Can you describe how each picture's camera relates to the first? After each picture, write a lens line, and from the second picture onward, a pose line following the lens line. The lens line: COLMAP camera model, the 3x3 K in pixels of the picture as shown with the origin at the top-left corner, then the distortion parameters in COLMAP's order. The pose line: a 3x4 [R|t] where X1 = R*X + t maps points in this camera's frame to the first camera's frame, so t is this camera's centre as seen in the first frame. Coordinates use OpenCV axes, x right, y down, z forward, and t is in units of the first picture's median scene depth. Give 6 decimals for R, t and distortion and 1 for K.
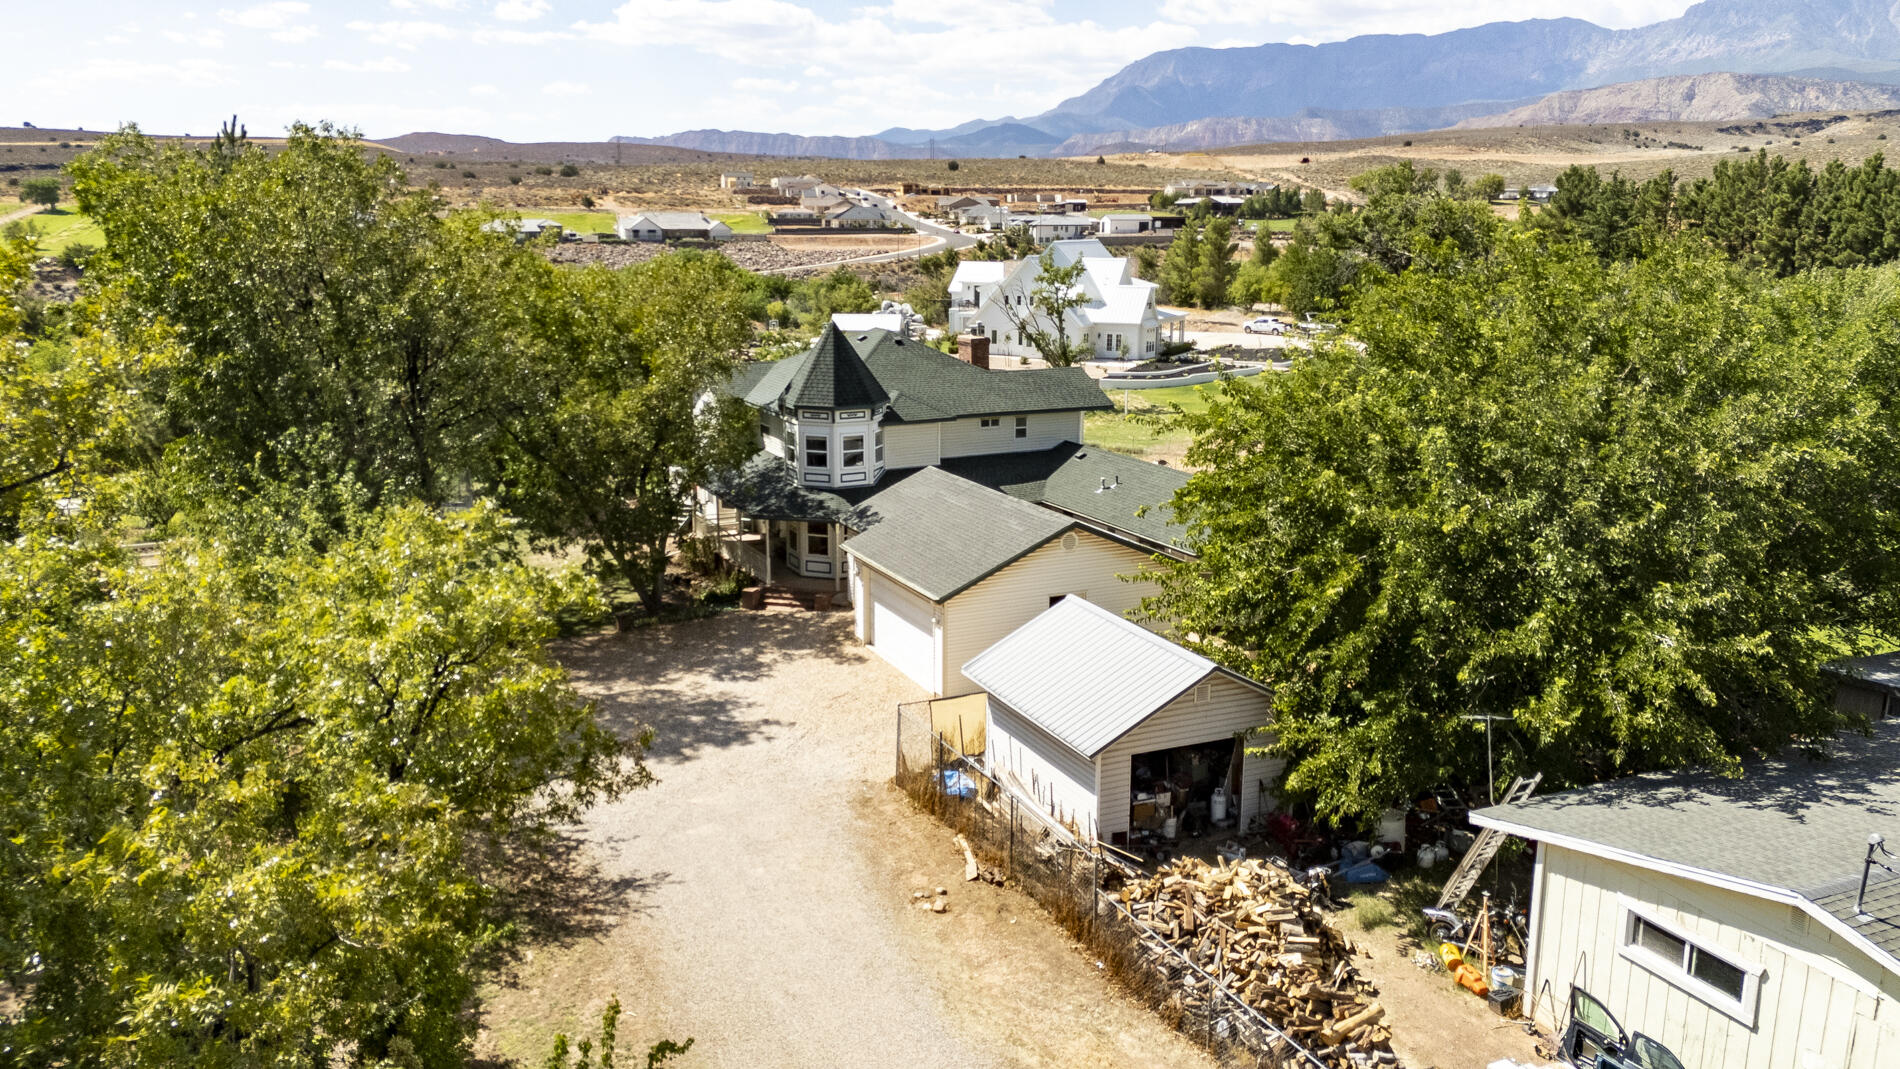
lens RADIAL K [[1384.4, 0, 944.6], [0, 1384.4, 528.7], [0, 0, 1]] dist [0.092944, -0.097588]
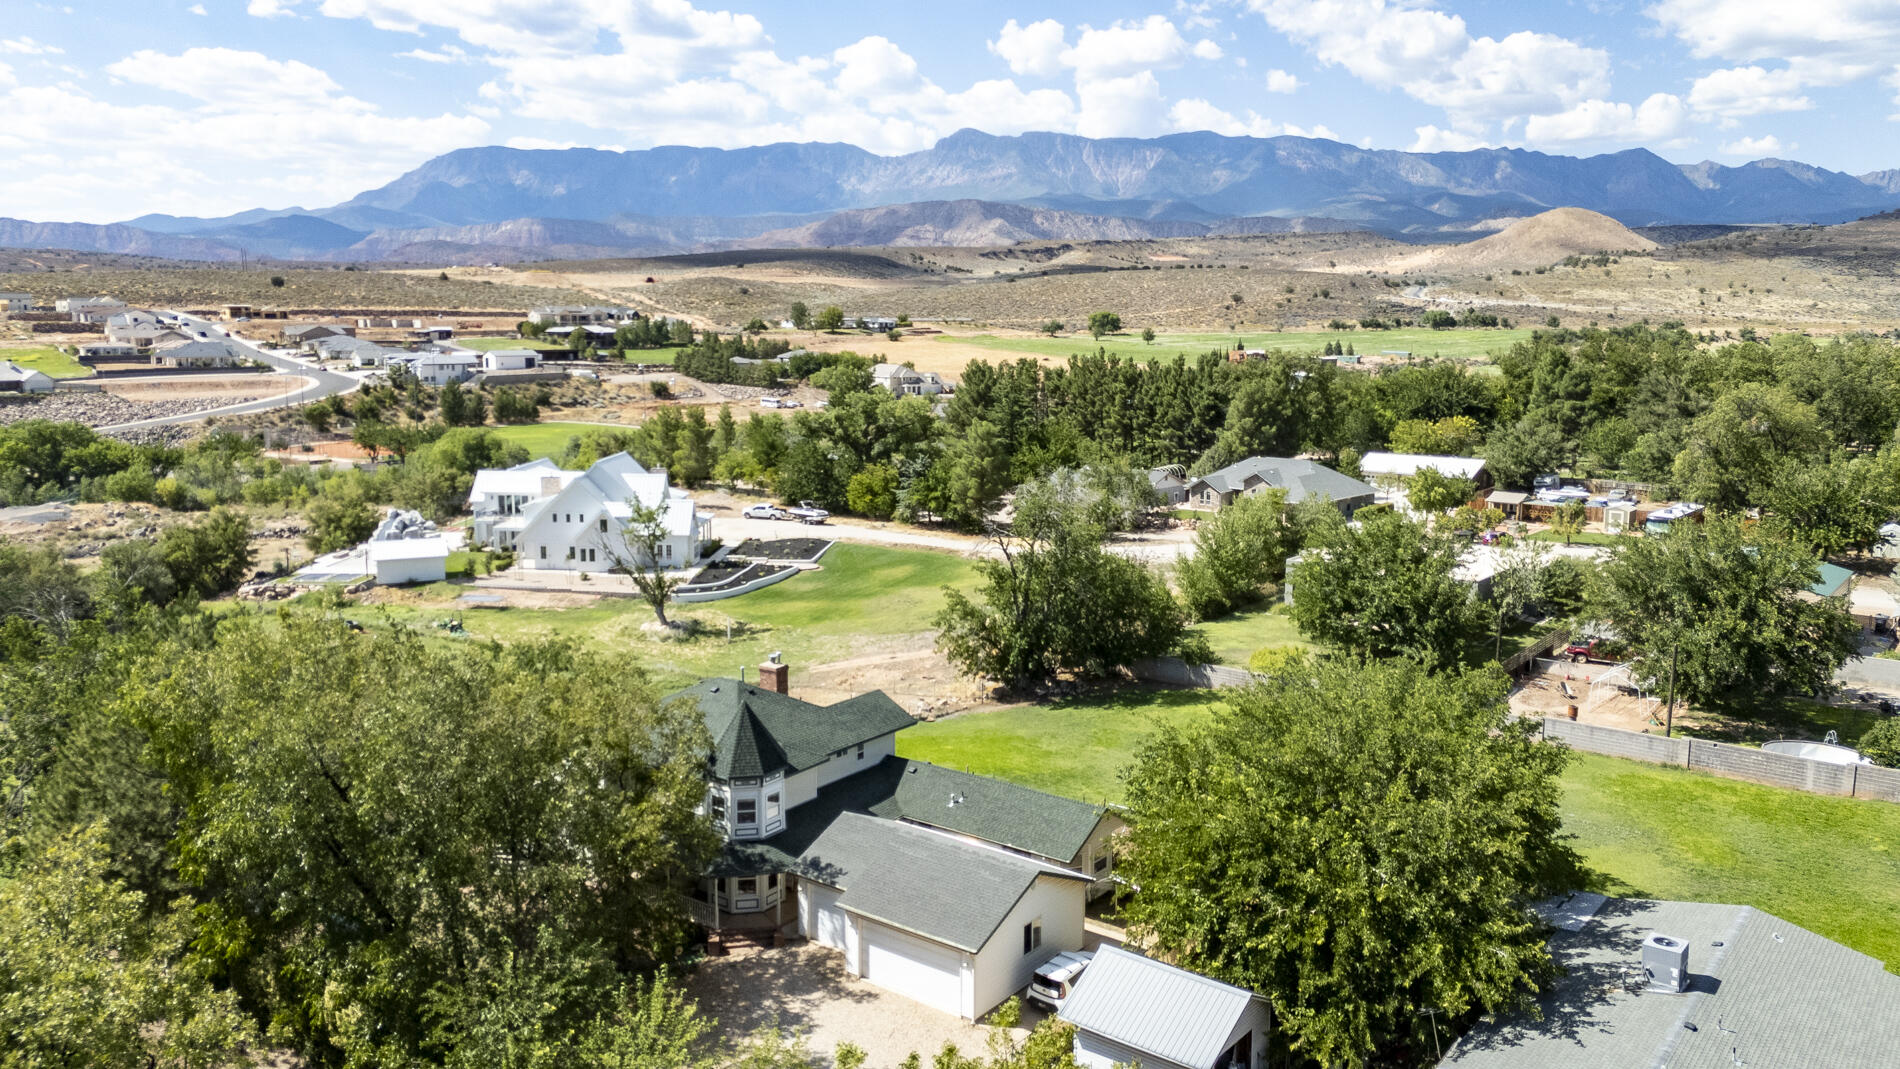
lens RADIAL K [[1384.4, 0, 944.6], [0, 1384.4, 528.7], [0, 0, 1]] dist [0.092944, -0.097588]
pose [[0.892578, -0.070287, 0.445381, -0.165842], [0.100219, 0.993993, -0.043981, -0.082303], [-0.439614, 0.083892, 0.894260, -0.075249]]
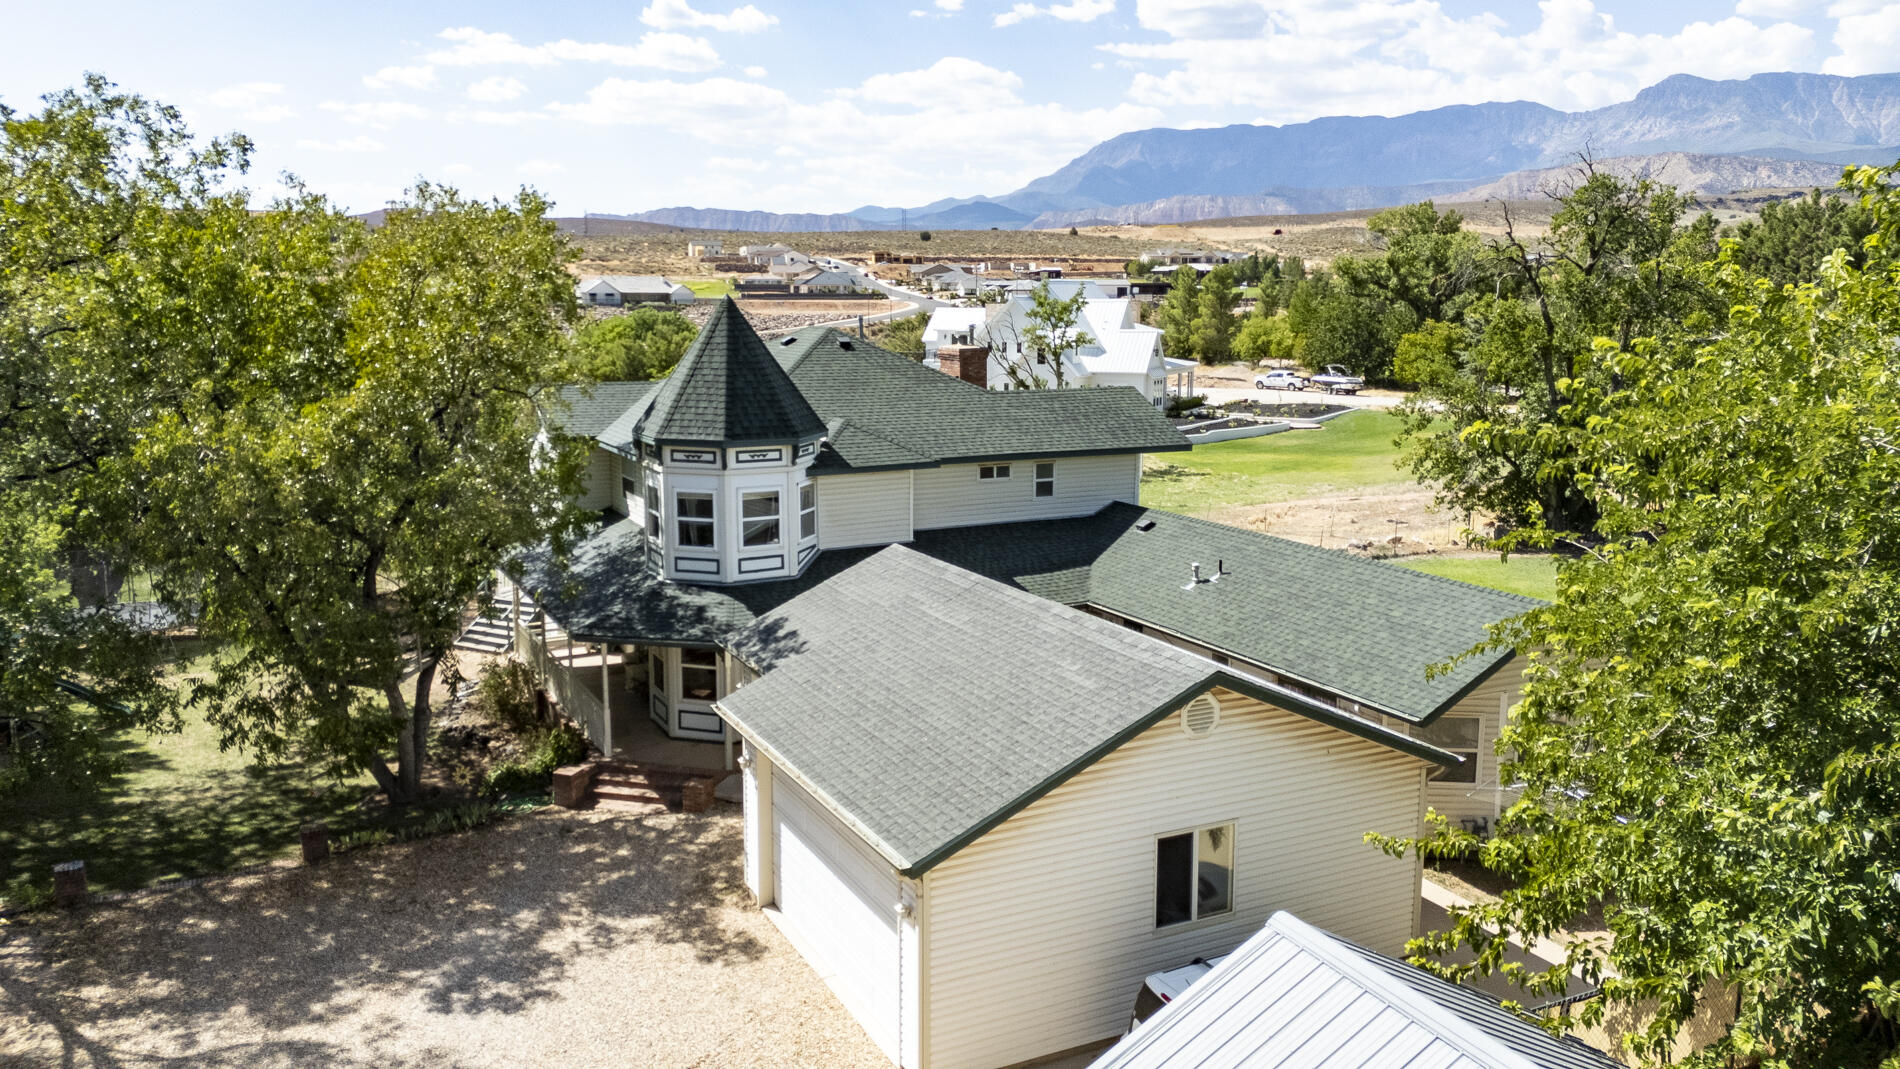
lens RADIAL K [[1384.4, 0, 944.6], [0, 1384.4, 528.7], [0, 0, 1]] dist [0.092944, -0.097588]
pose [[0.999807, -0.004505, 0.019143, -0.000398], [0.005499, 0.998621, -0.052208, -0.007644], [-0.018881, 0.052304, 0.998453, 0.150531]]
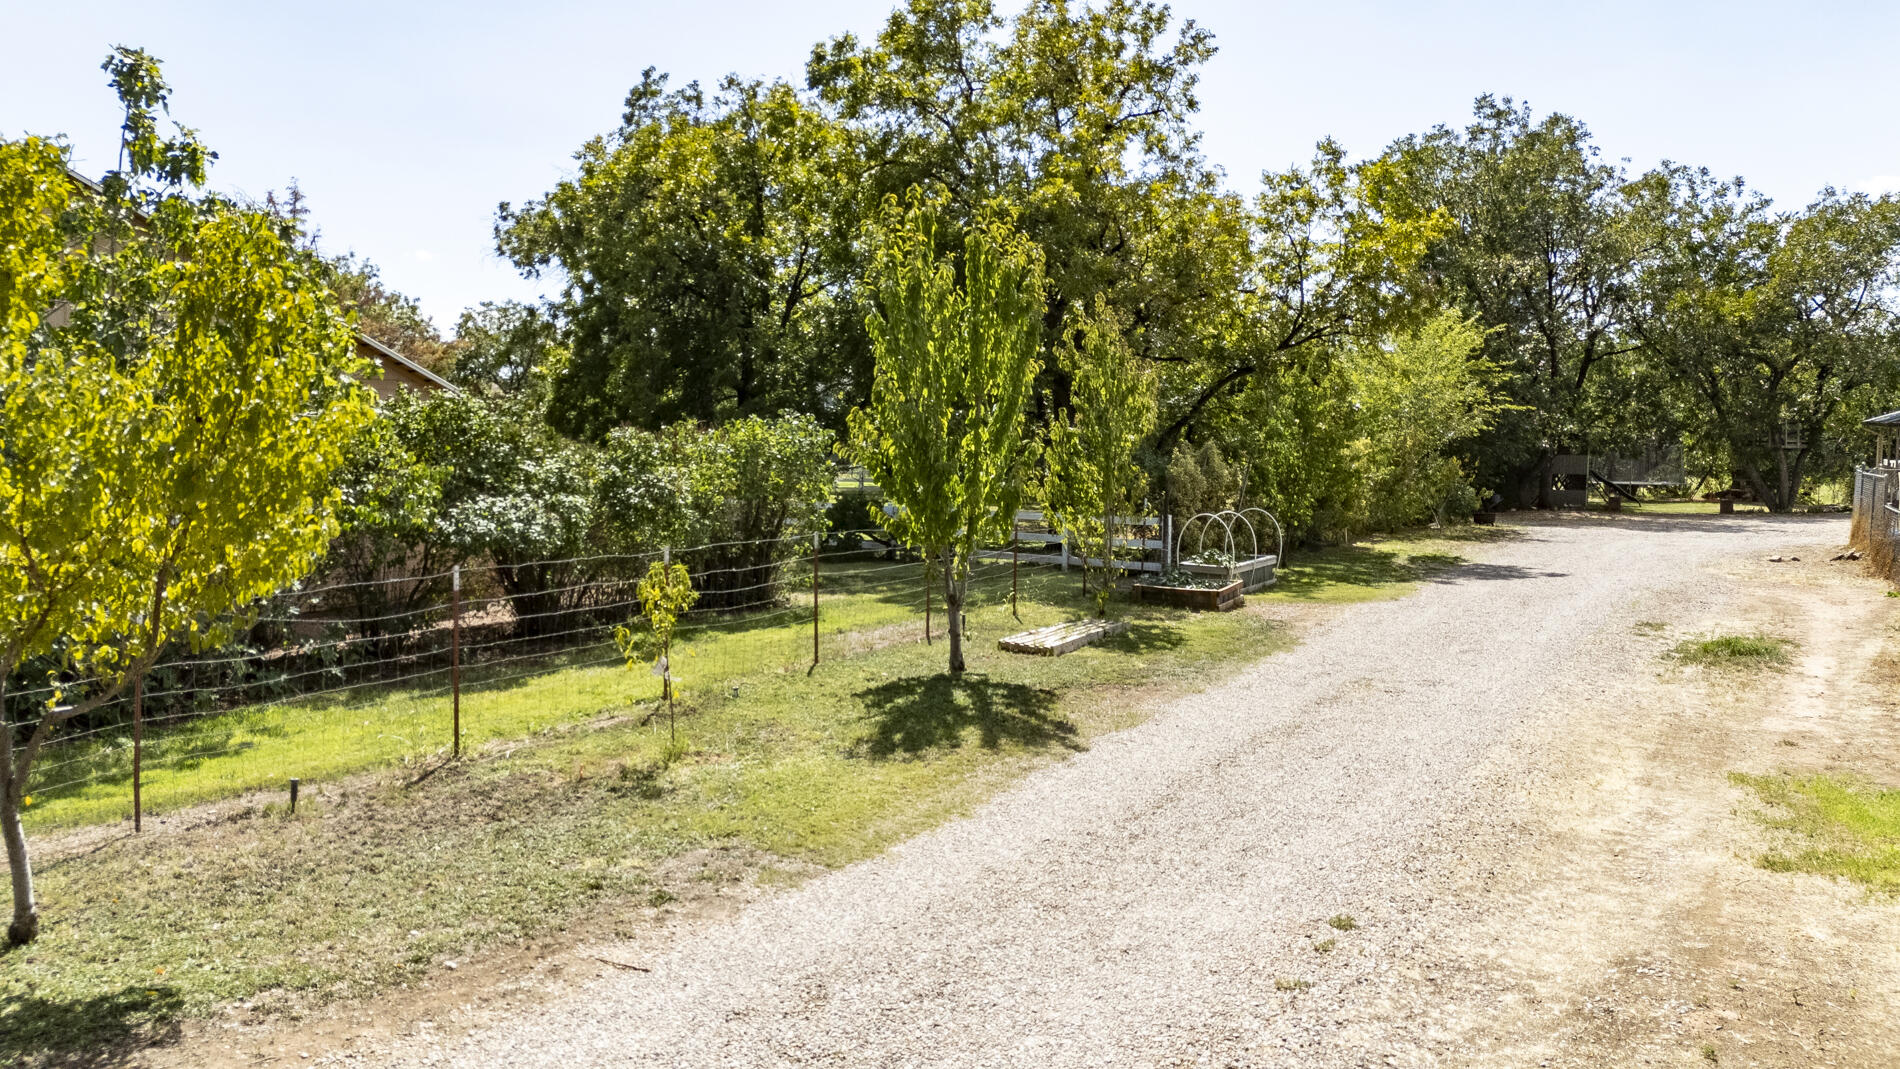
lens RADIAL K [[1384.4, 0, 944.6], [0, 1384.4, 528.7], [0, 0, 1]] dist [0.092944, -0.097588]
pose [[0.576112, 0.061397, -0.815061, 0.106067], [-0.179867, 0.982254, -0.053144, 0.083820], [0.797335, 0.177220, 0.576932, -0.041776]]
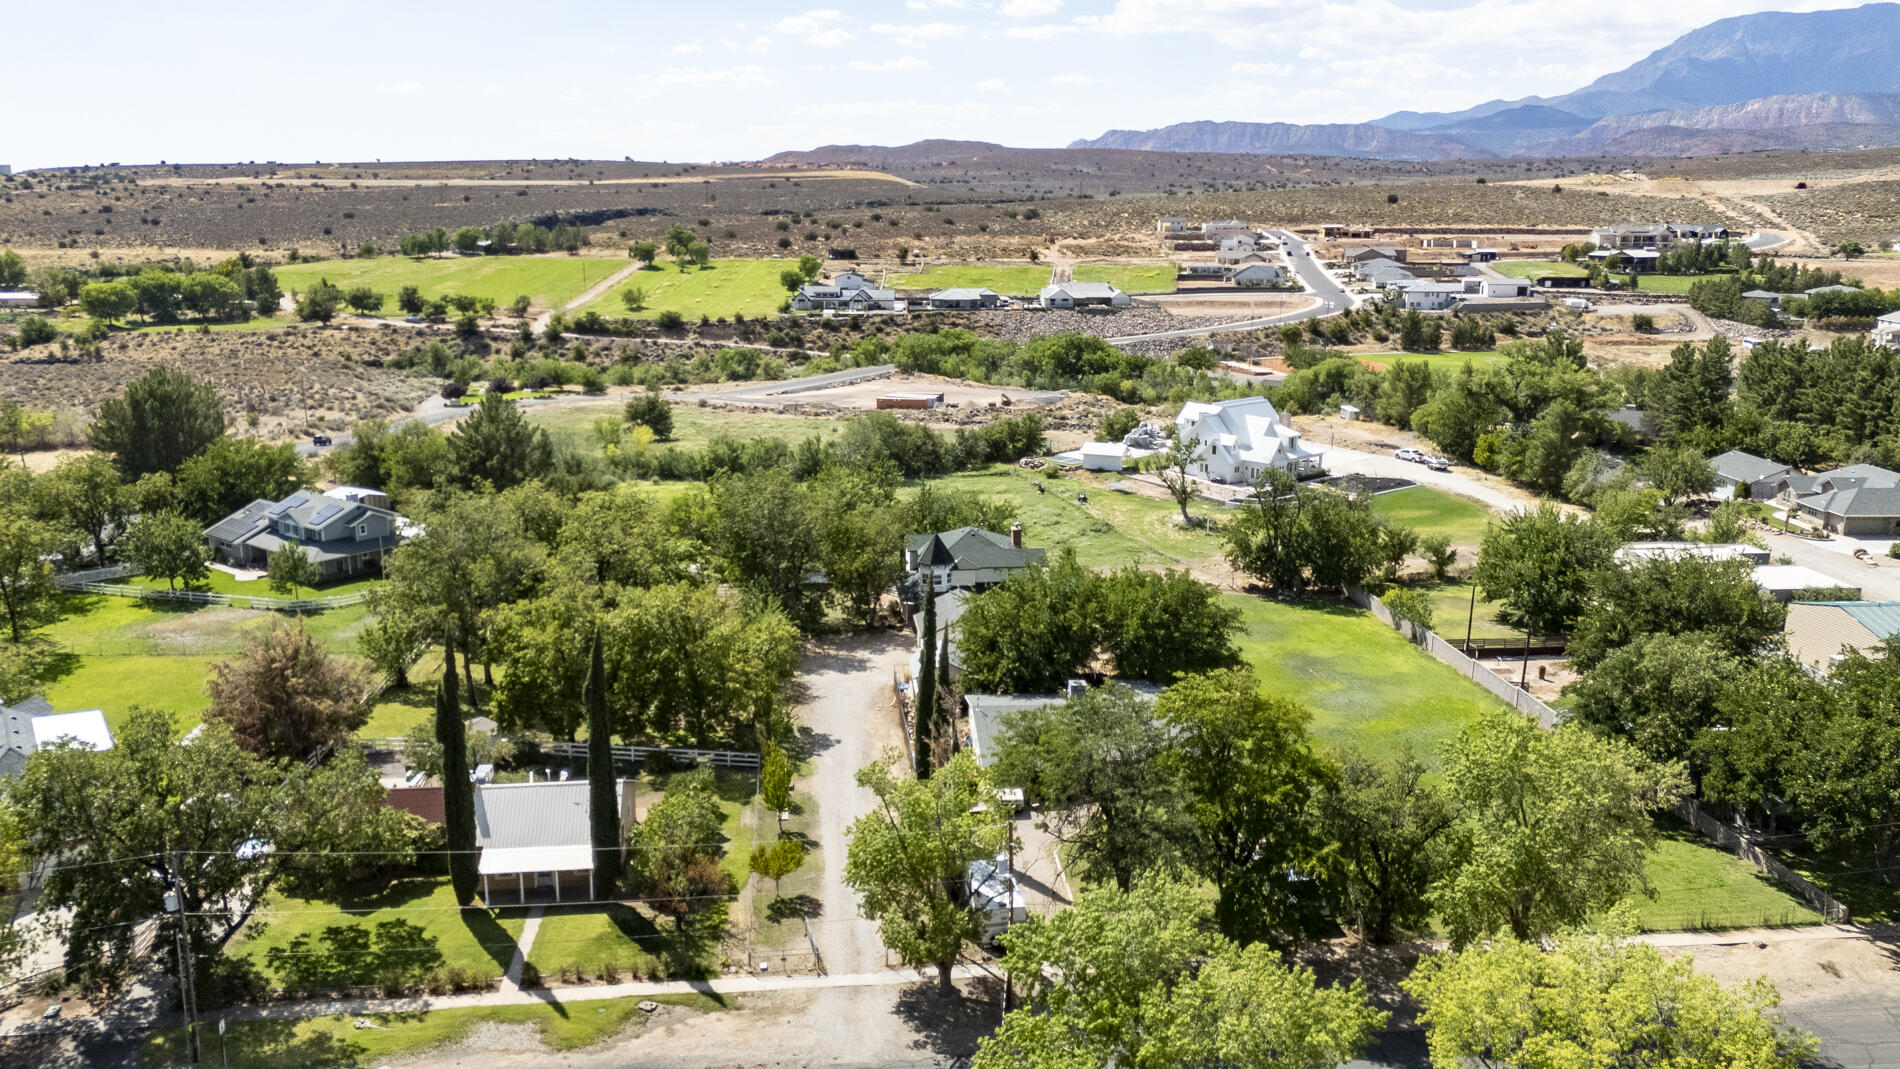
lens RADIAL K [[1384.4, 0, 944.6], [0, 1384.4, 528.7], [0, 0, 1]] dist [0.092944, -0.097588]
pose [[0.943185, 0.078666, -0.322820, 0.301617], [-0.076004, 0.996889, 0.020863, -0.077738], [0.323457, 0.004858, 0.946230, -0.594425]]
